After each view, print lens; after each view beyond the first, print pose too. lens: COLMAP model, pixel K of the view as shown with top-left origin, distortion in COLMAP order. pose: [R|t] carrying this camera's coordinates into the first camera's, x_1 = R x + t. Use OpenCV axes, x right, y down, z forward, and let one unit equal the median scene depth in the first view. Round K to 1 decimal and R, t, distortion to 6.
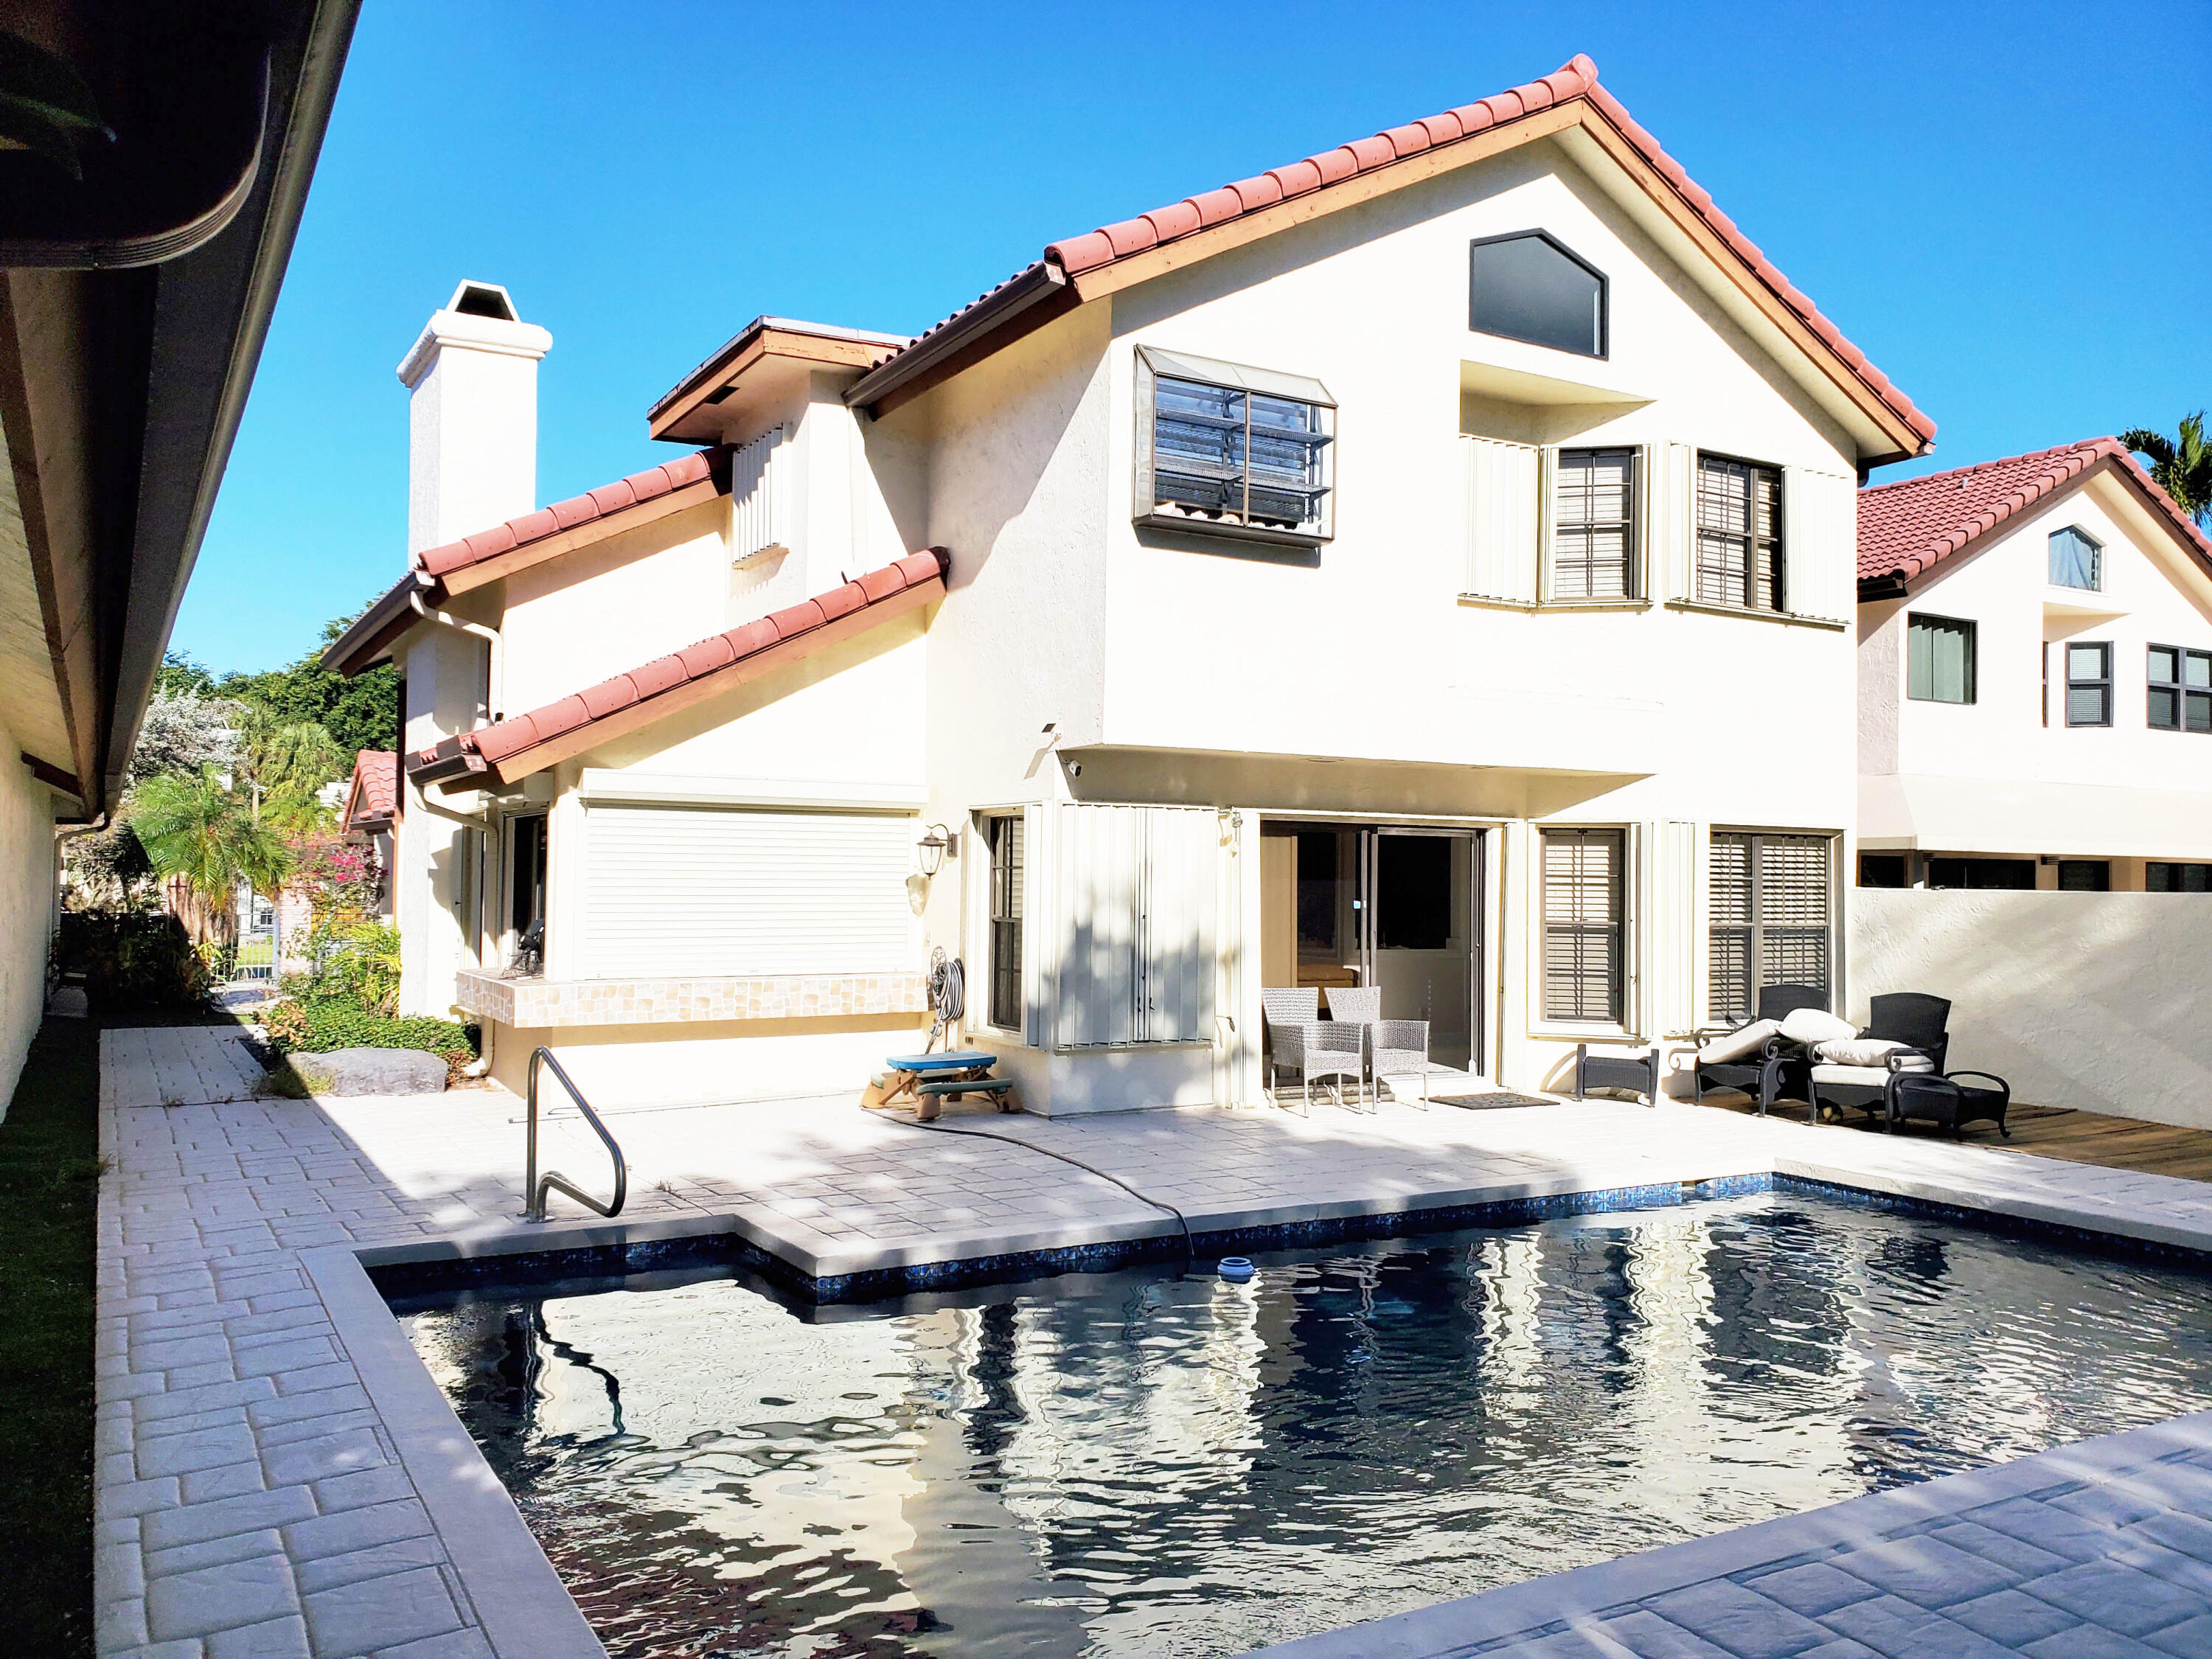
lens RADIAL K [[1669.9, 0, 1106.0], [0, 1669.9, 829.5], [0, 0, 1]] dist [0.002940, -0.001401]
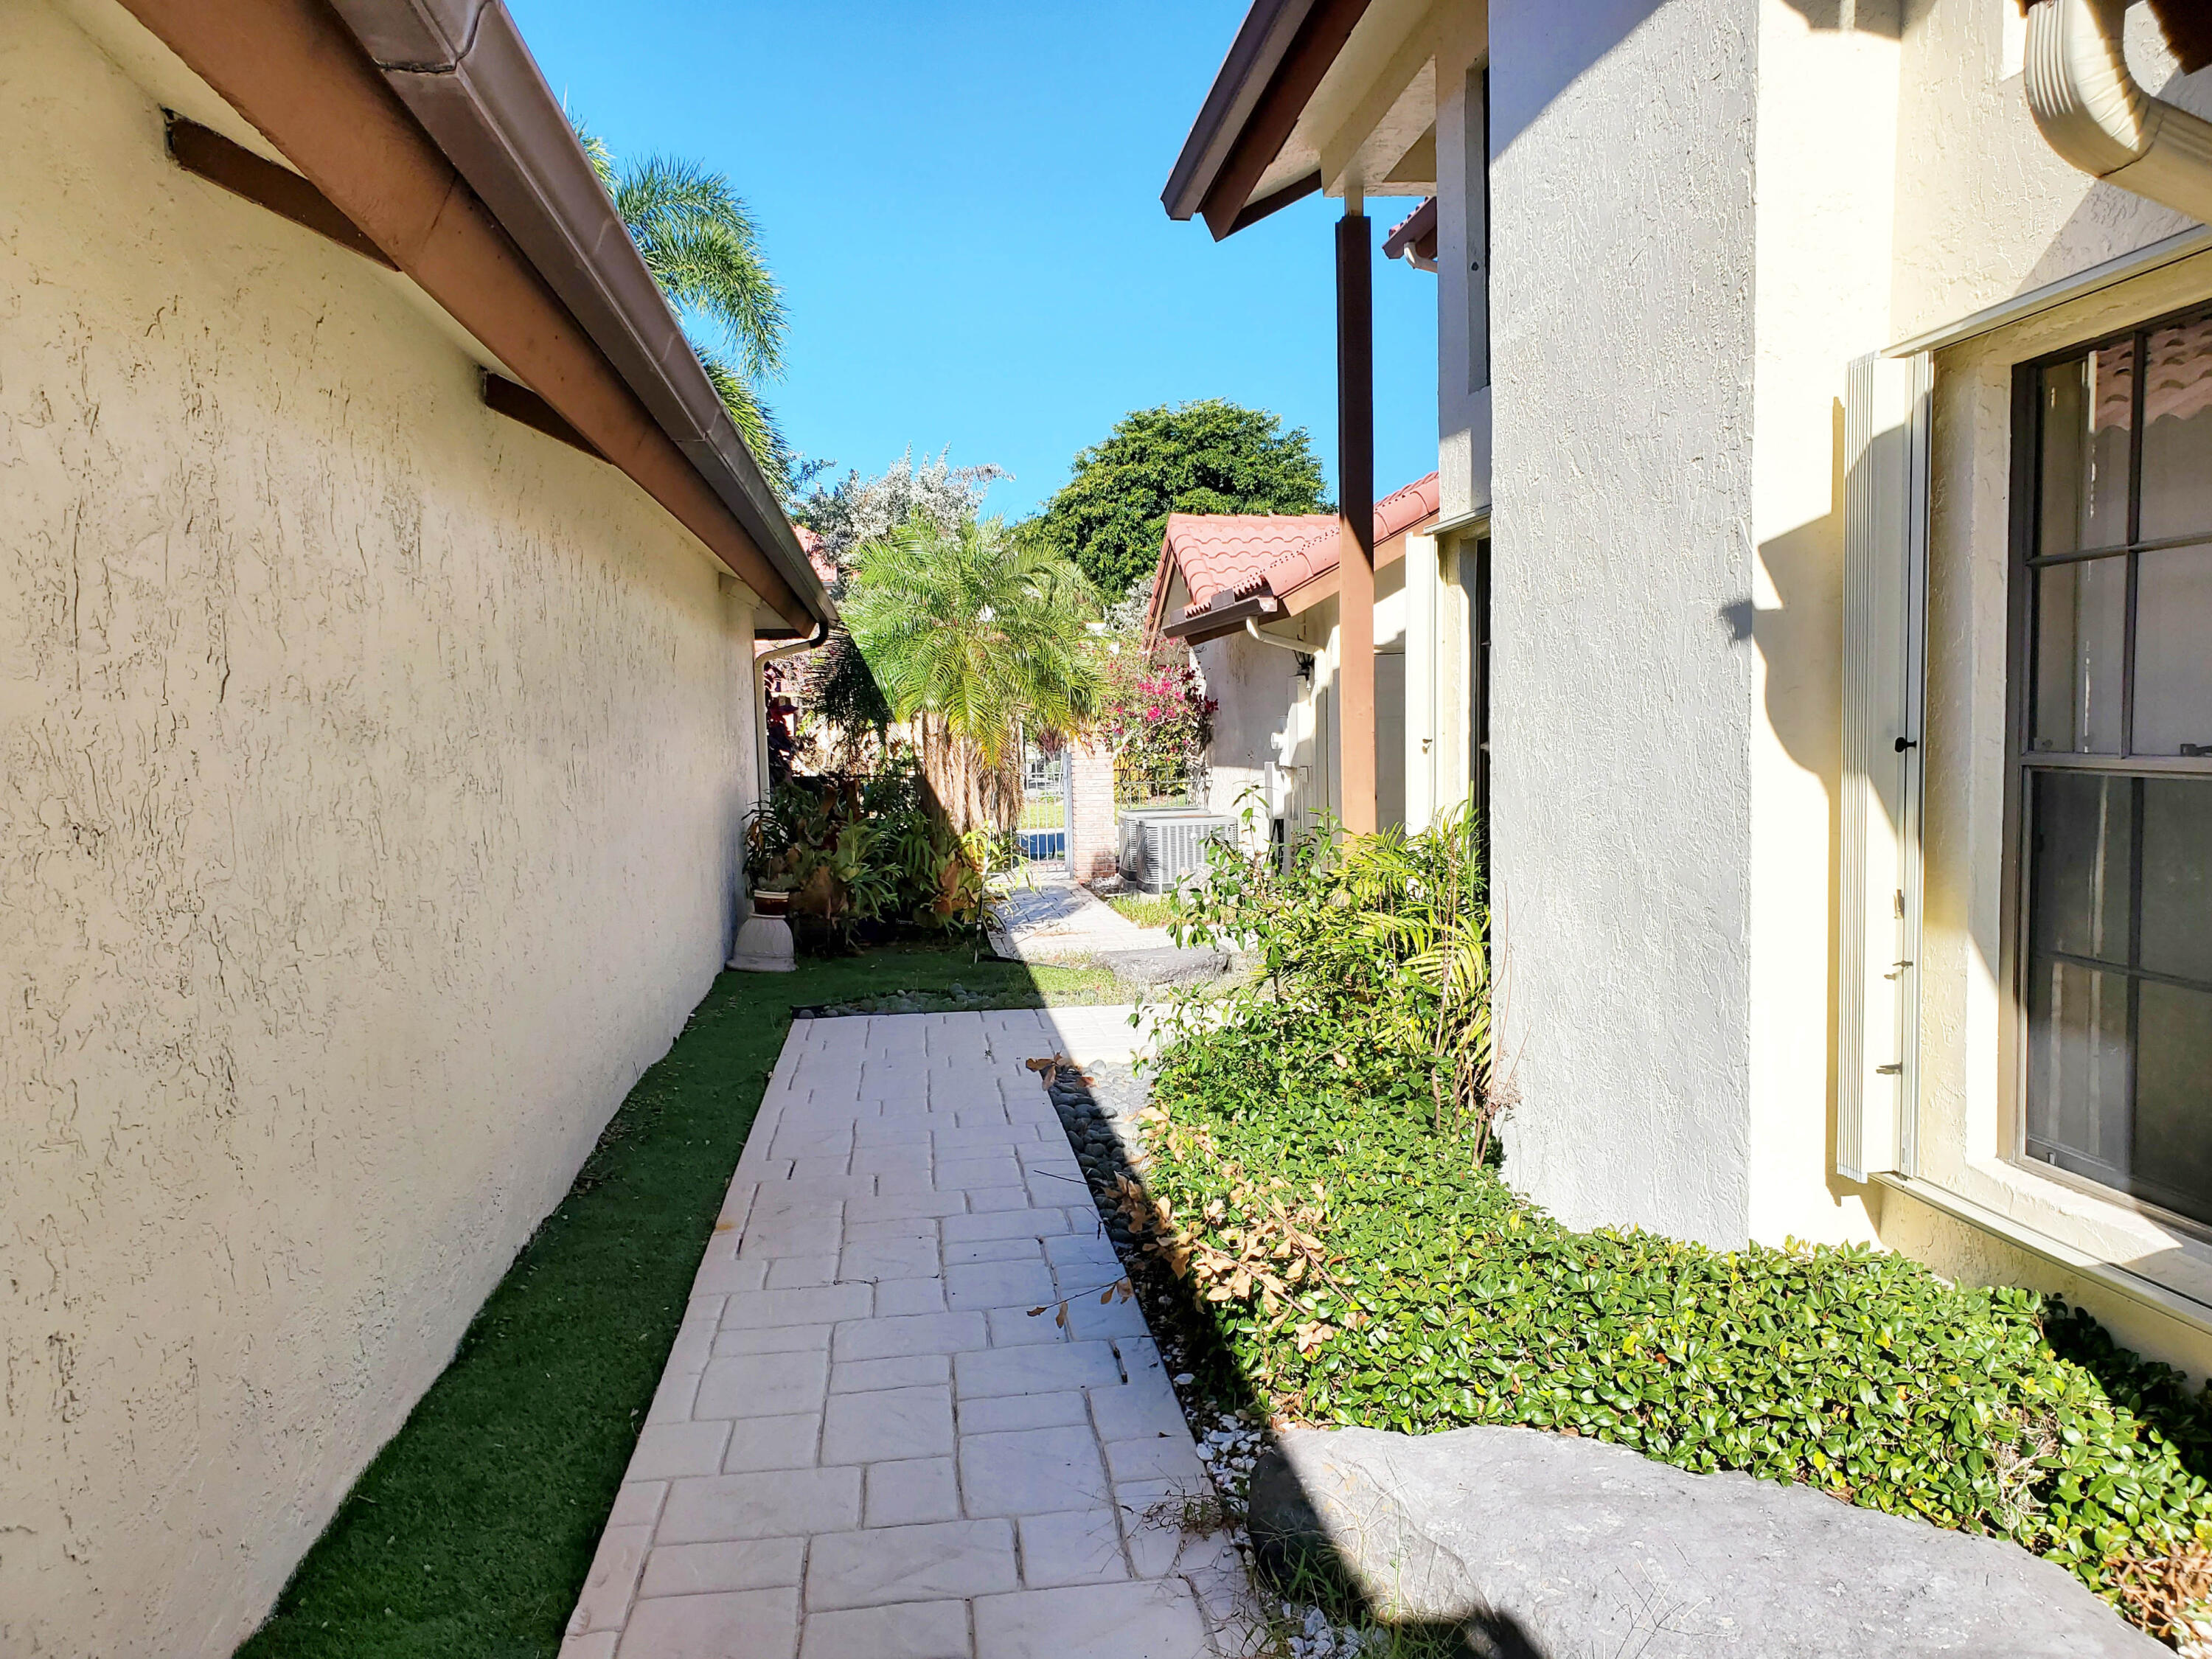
lens RADIAL K [[1669.9, 0, 1106.0], [0, 1669.9, 829.5], [0, 0, 1]] dist [0.002940, -0.001401]
pose [[0.913415, -0.009771, -0.406913, -0.324159], [0.049130, 0.995049, 0.086391, 0.025771], [0.404054, -0.098903, 0.909373, 0.609937]]
